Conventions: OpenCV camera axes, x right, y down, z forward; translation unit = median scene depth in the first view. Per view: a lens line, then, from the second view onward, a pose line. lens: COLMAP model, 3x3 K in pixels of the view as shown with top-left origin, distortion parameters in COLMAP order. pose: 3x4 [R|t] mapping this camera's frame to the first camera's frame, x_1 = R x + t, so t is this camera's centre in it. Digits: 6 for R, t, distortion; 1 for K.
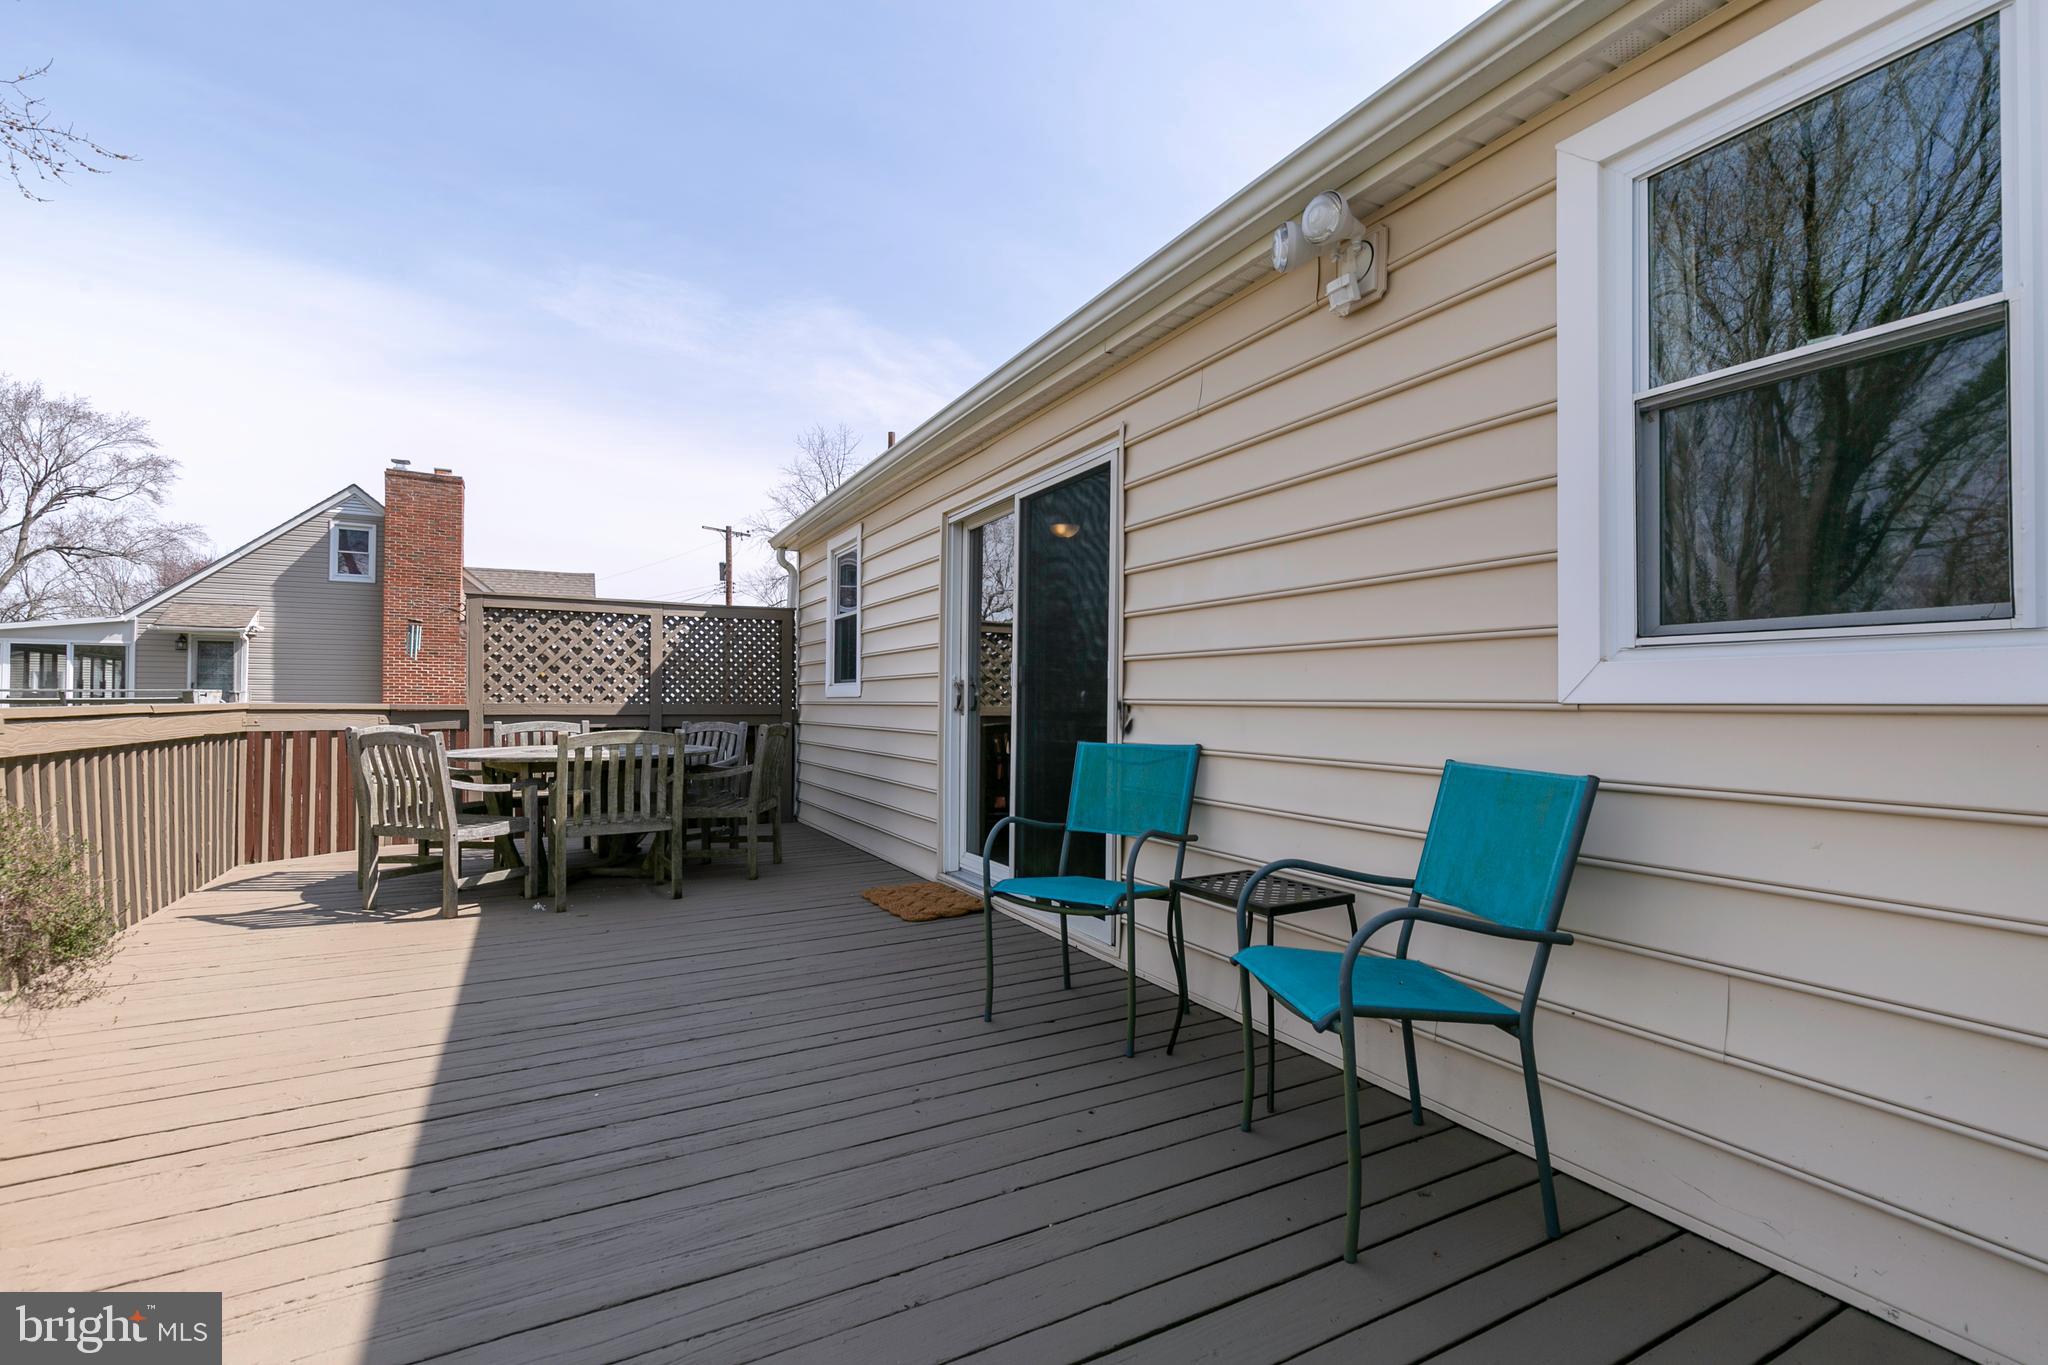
lens RADIAL K [[935.0, 0, 1003.3], [0, 935.0, 701.4], [0, 0, 1]] dist [-0.000769, 0.000263]
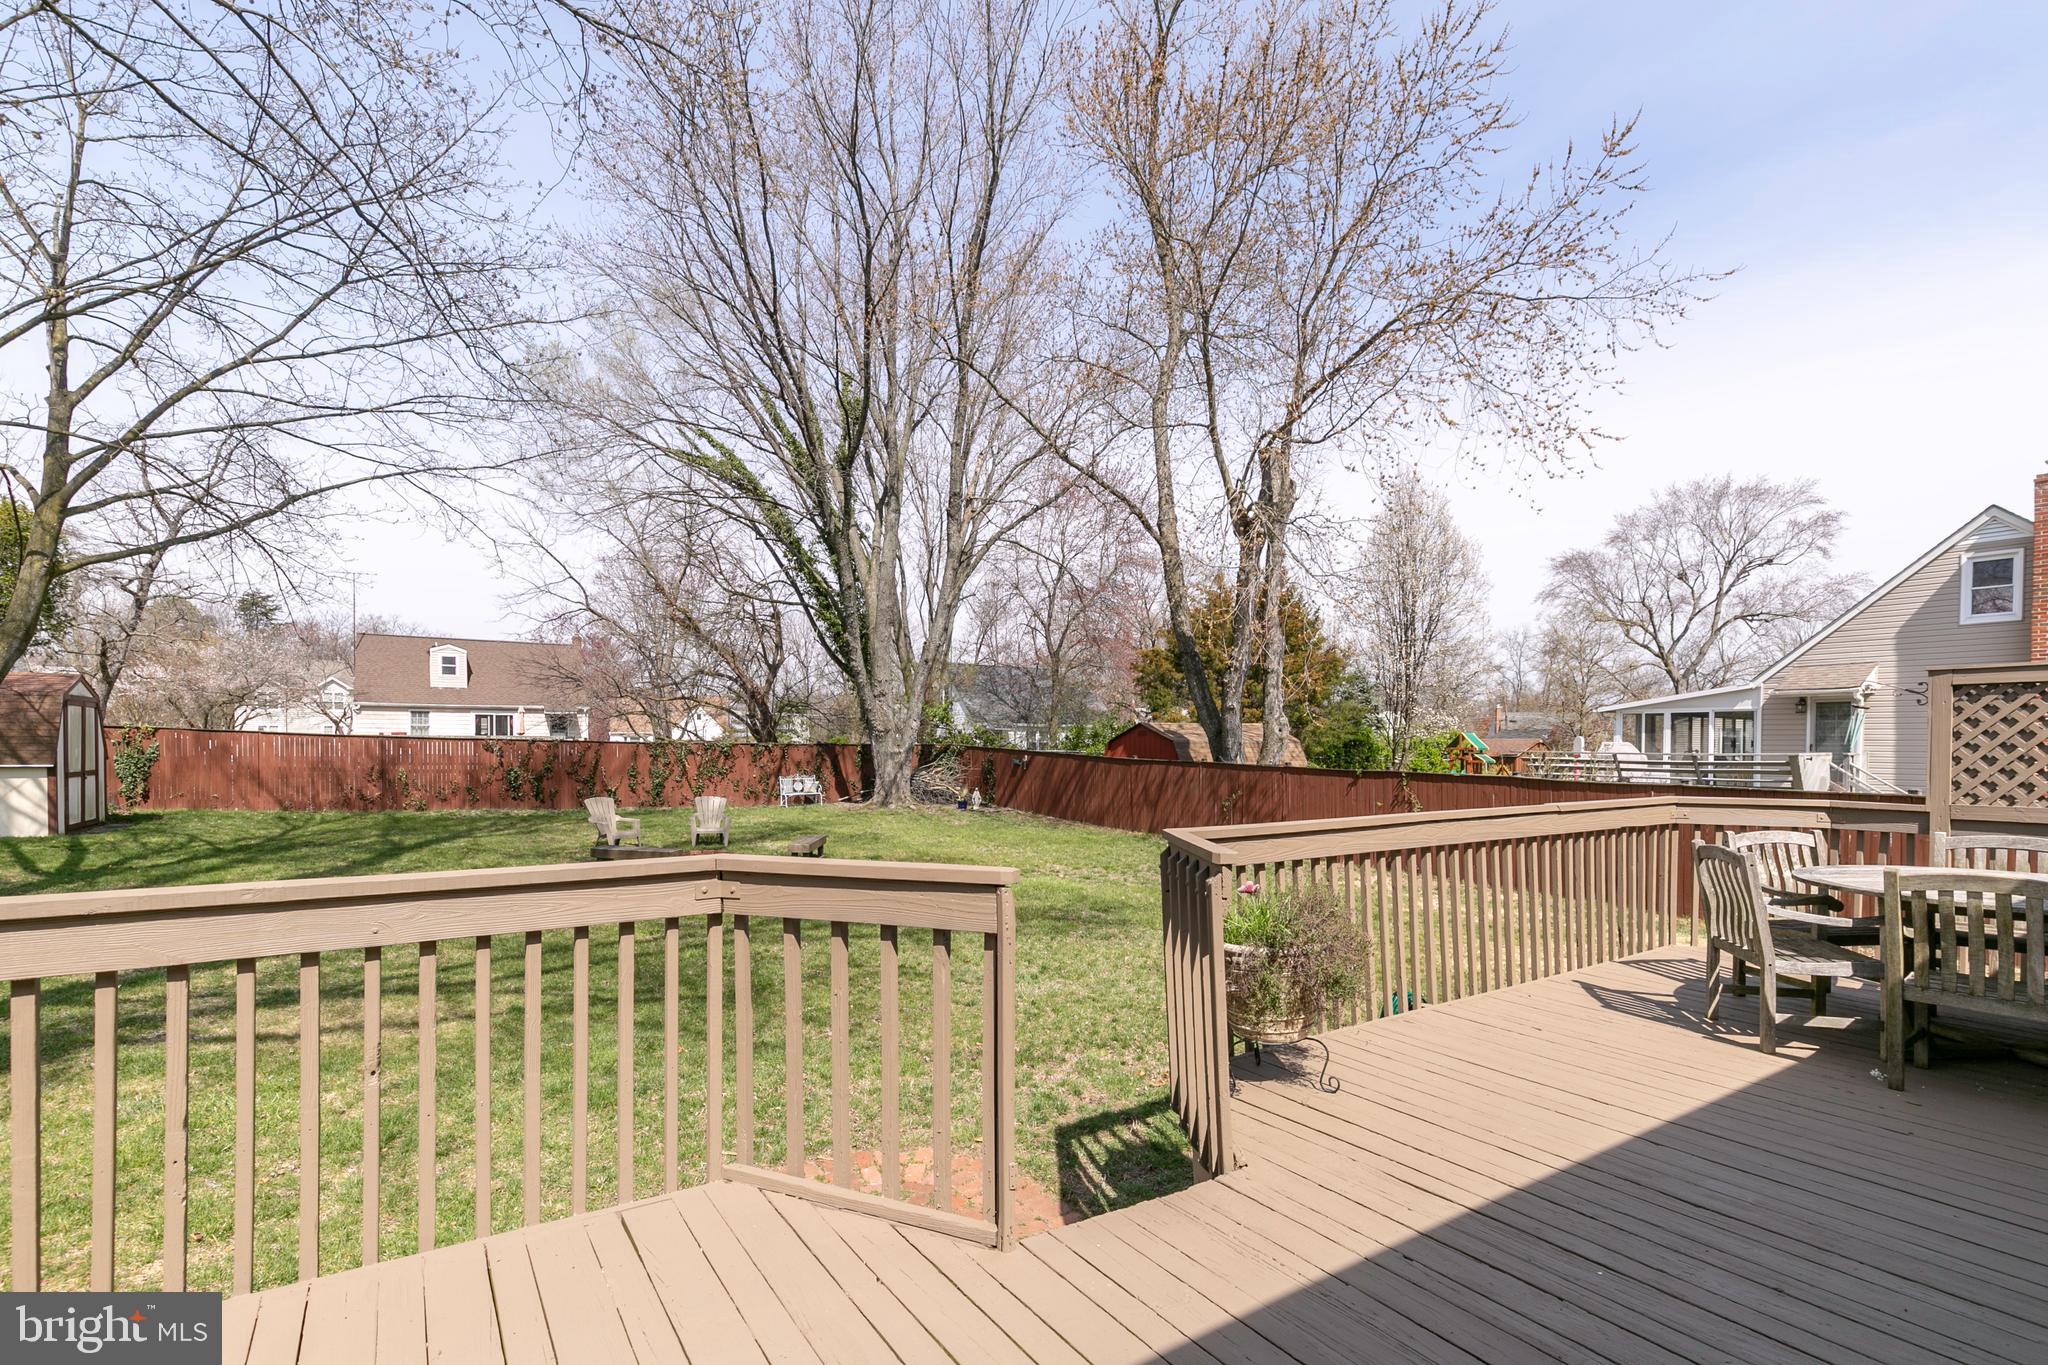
lens RADIAL K [[935.0, 0, 992.8], [0, 935.0, 753.6], [0, 0, 1]] dist [-0.000769, 0.000263]
pose [[0.063395, 0.001743, -0.997987, 0.086321], [0.011617, 0.999929, 0.002484, -0.023168], [0.997921, -0.011751, 0.063370, 0.052432]]
